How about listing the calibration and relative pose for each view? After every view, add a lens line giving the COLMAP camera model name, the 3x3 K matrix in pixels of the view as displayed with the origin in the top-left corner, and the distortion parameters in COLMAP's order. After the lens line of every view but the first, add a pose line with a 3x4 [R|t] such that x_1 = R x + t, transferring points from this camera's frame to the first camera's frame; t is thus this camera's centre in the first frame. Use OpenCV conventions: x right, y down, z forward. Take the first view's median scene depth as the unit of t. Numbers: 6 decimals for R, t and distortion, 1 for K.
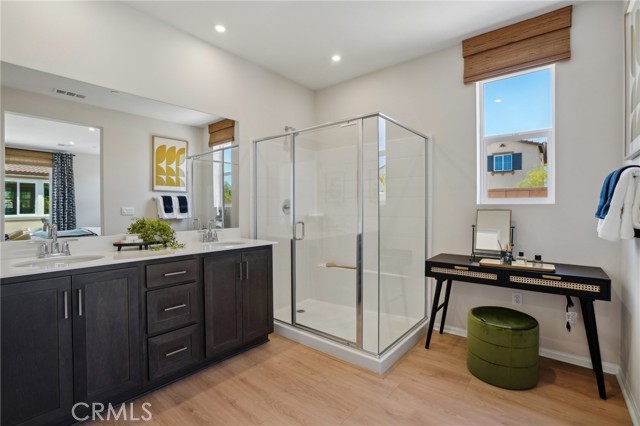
lens RADIAL K [[299.0, 0, 317.8], [0, 299.0, 209.7], [0, 0, 1]] dist [-0.014687, 0.003753]
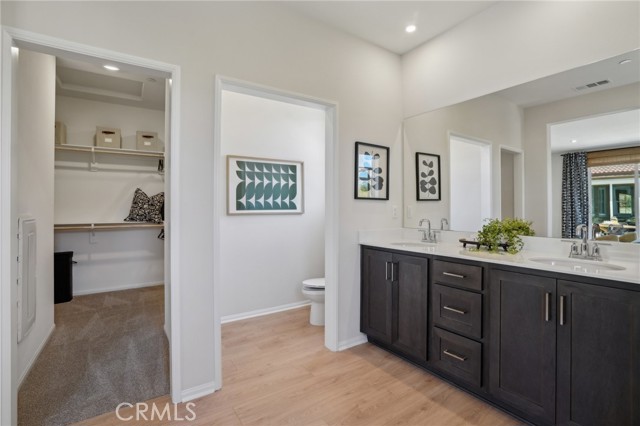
lens RADIAL K [[299.0, 0, 316.7], [0, 299.0, 215.6], [0, 0, 1]] dist [-0.014687, 0.003753]
pose [[-0.298471, 0.013705, -0.954320, 0.537718], [-0.003559, 0.999874, 0.015472, 0.007959], [0.954412, 0.008014, -0.298384, 0.808741]]
